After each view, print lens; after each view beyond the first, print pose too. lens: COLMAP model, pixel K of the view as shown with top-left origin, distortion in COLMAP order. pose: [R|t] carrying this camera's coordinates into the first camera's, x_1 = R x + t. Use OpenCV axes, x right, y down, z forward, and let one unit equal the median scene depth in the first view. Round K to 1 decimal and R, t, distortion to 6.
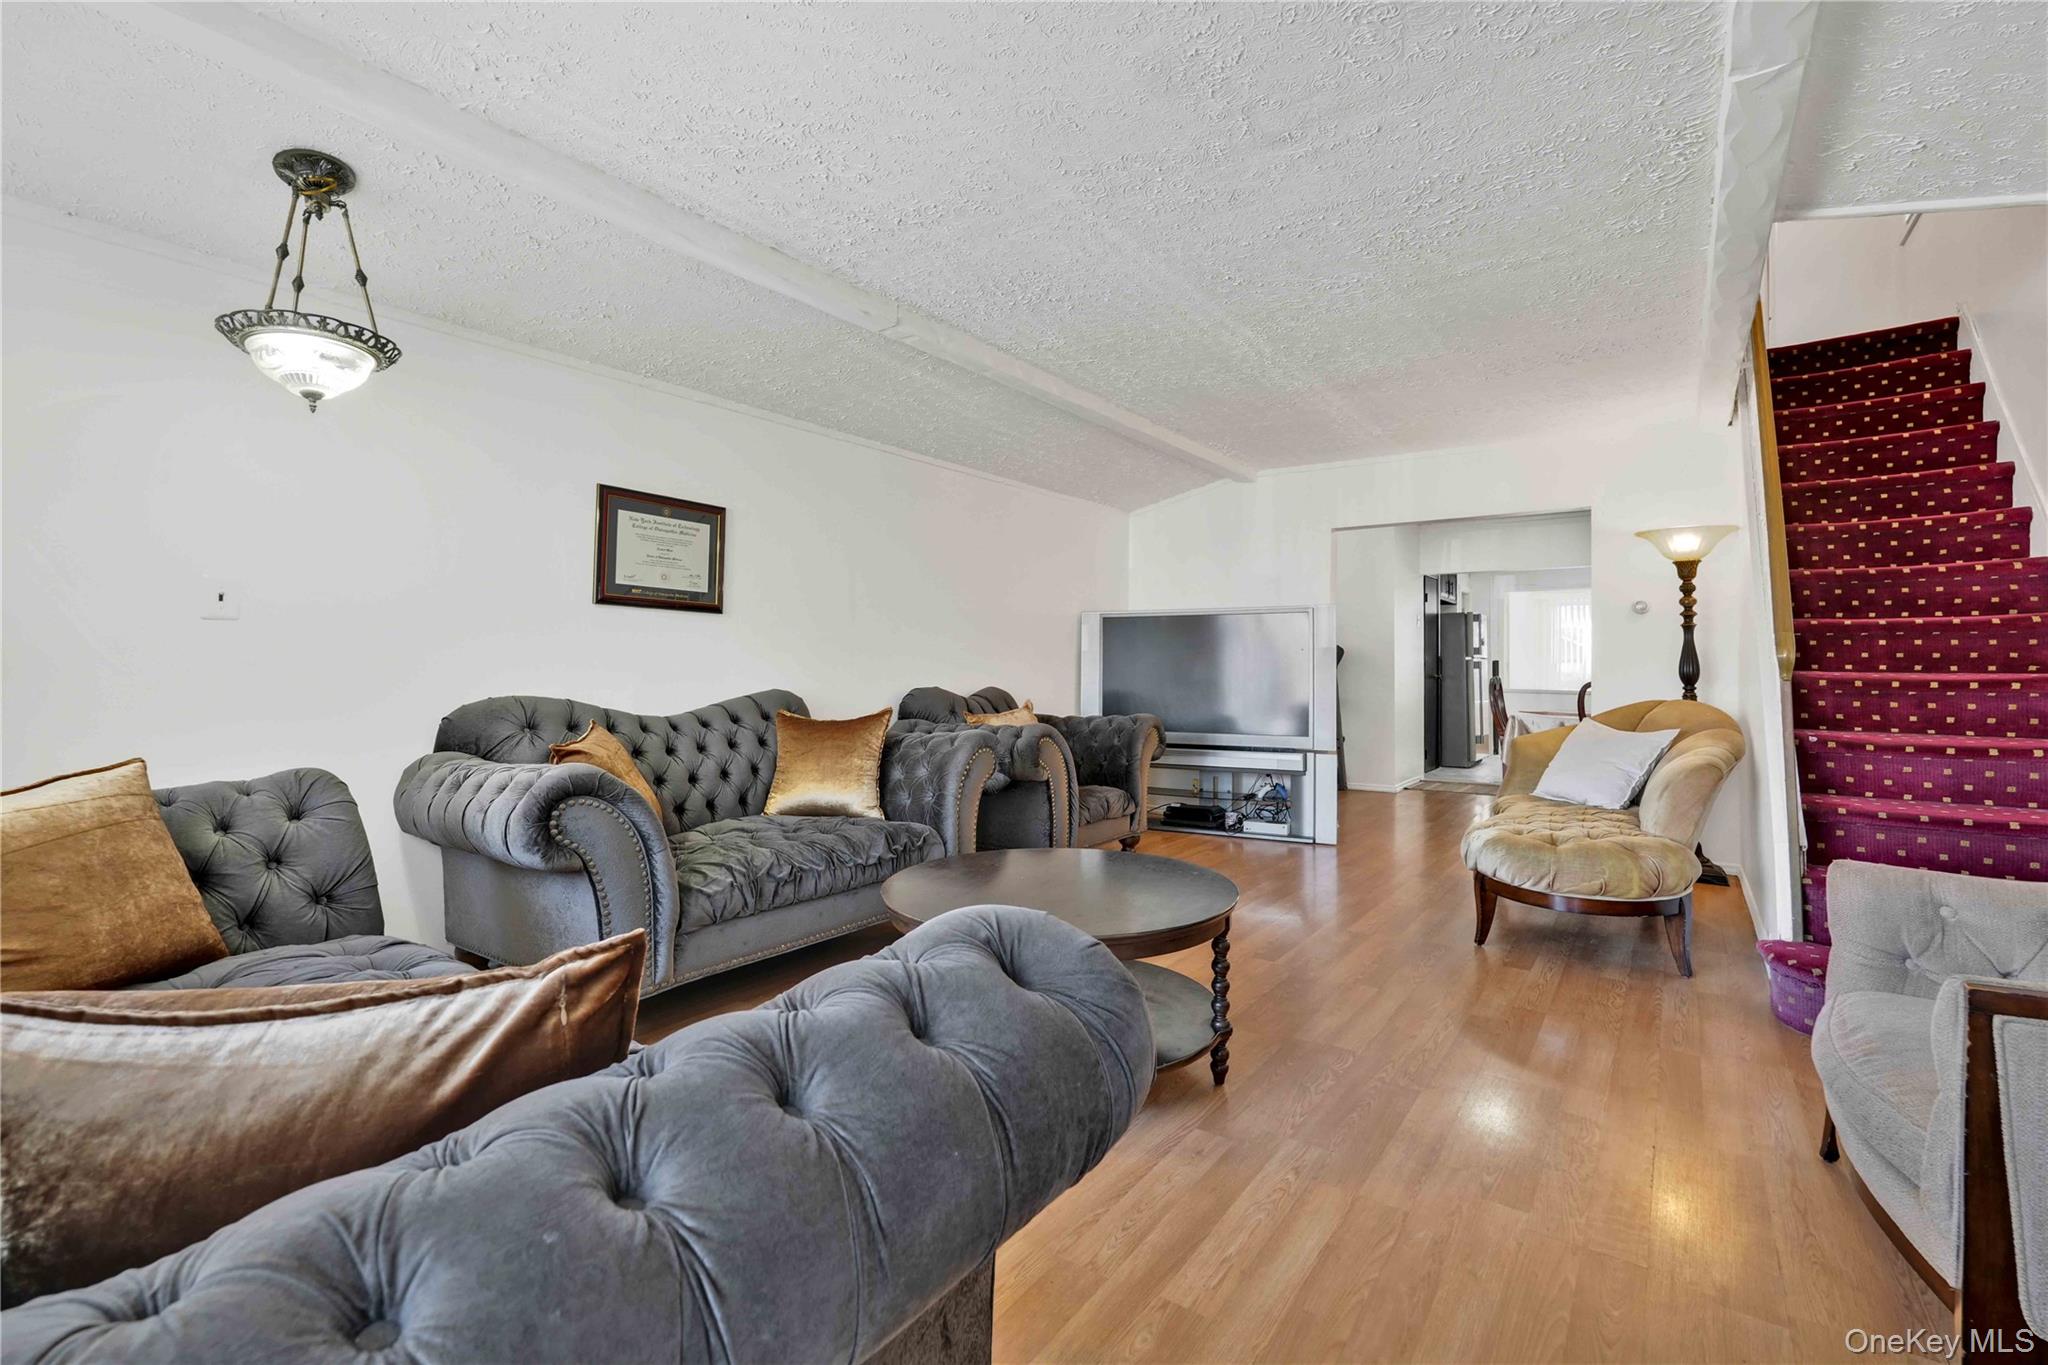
lens RADIAL K [[921.2, 0, 1027.4], [0, 921.2, 648.9], [0, 0, 1]] dist [-0.015810, 0.011132]
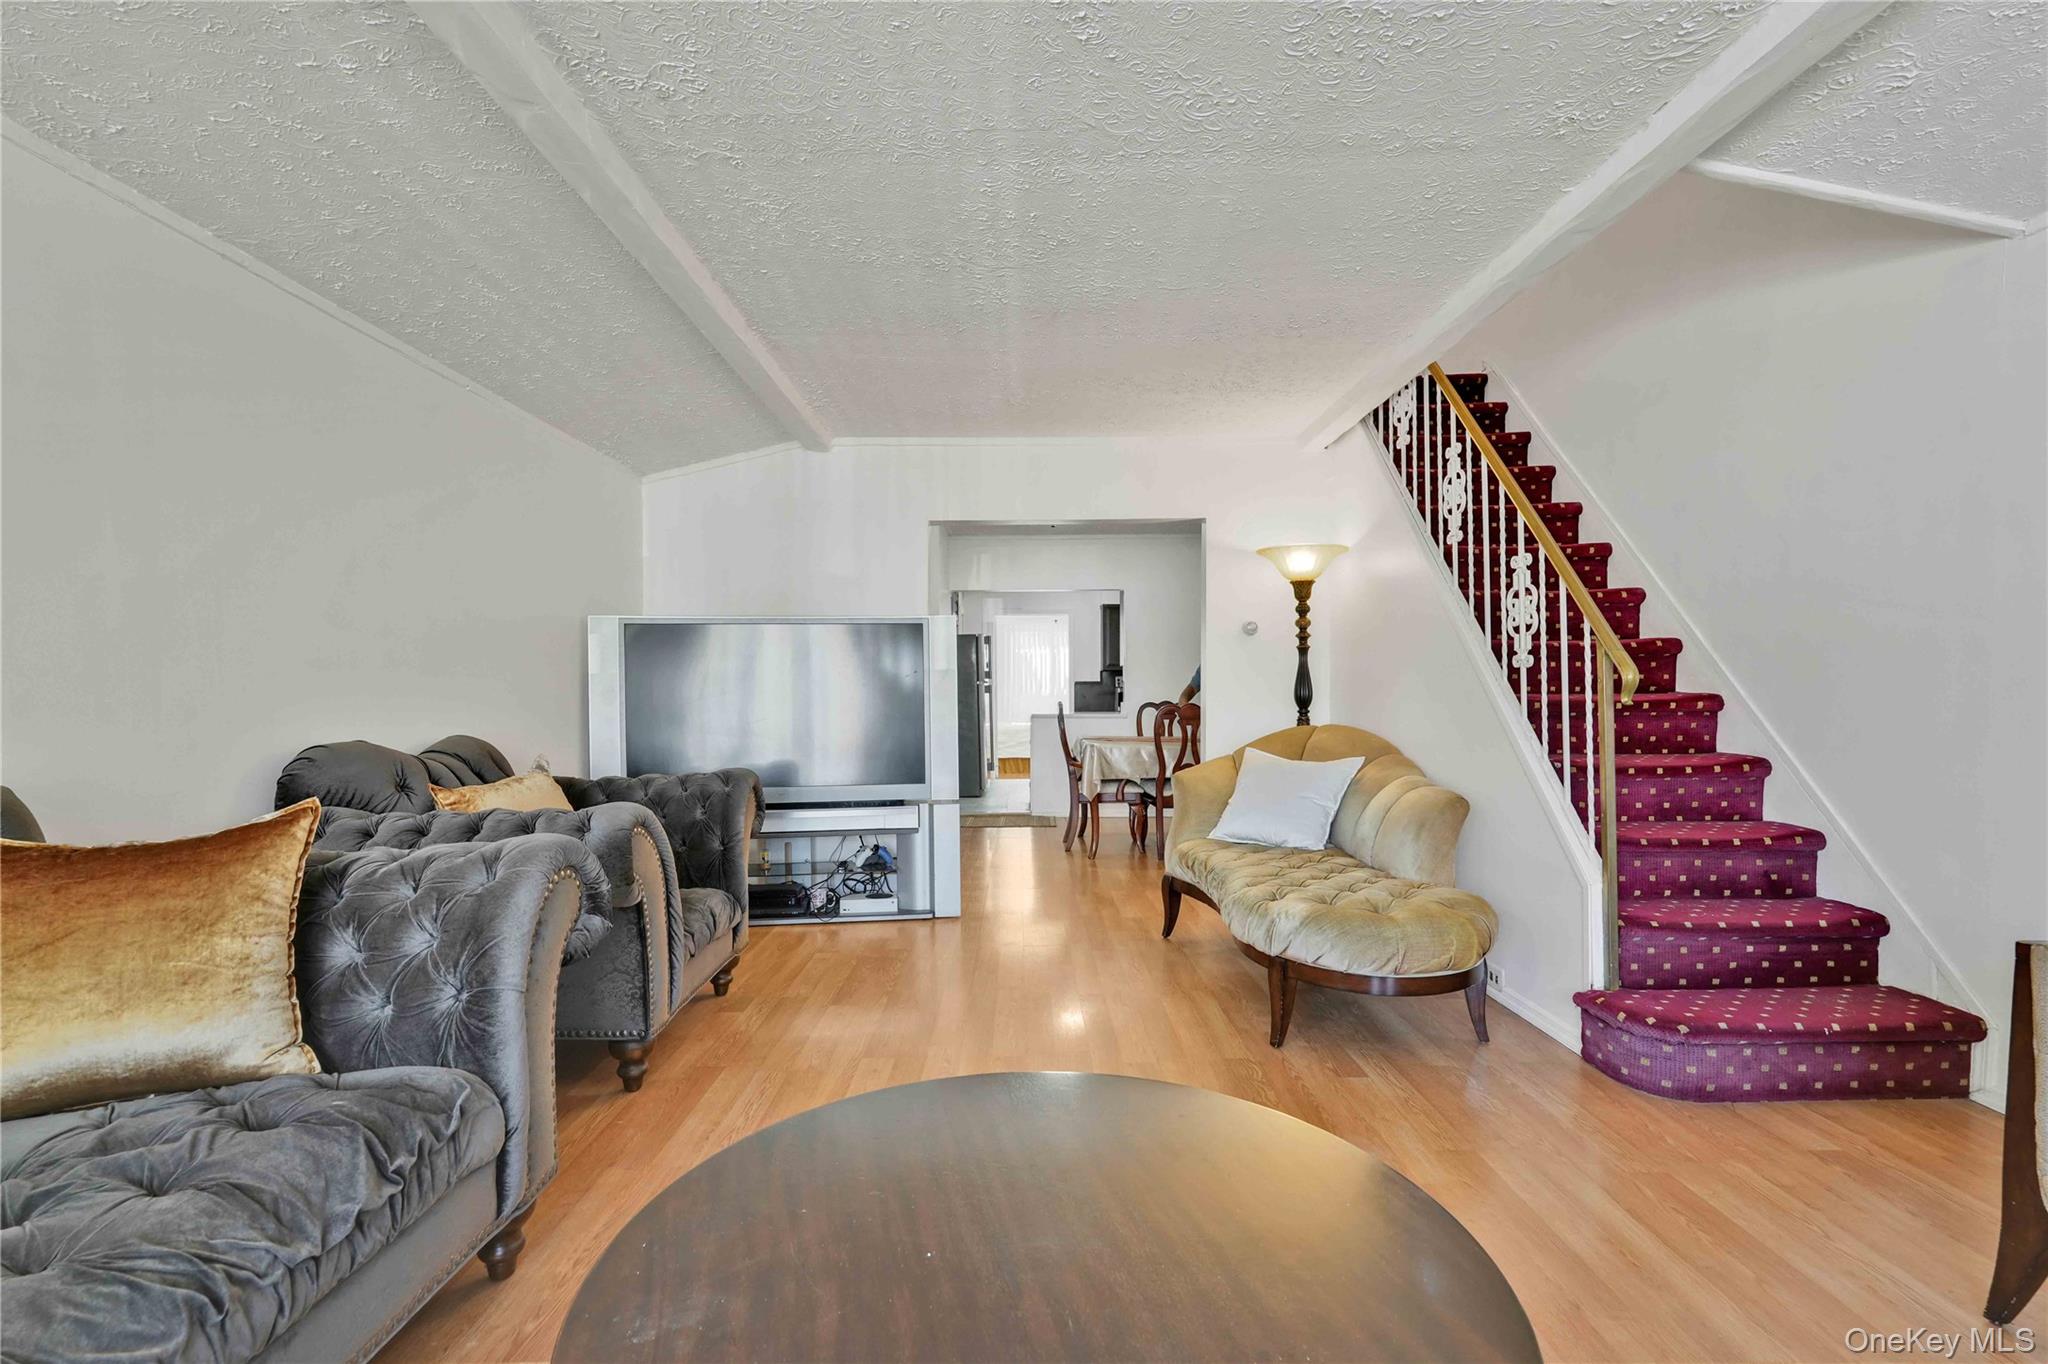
lens RADIAL K [[943.1, 0, 1021.7], [0, 943.1, 704.5], [0, 0, 1]] dist [-0.012510, 0.011575]
pose [[0.811256, -0.018261, 0.584406, -0.110418], [-0.000902, 0.999472, 0.032484, 0.002920], [-0.584691, -0.026880, 0.810811, 0.361766]]
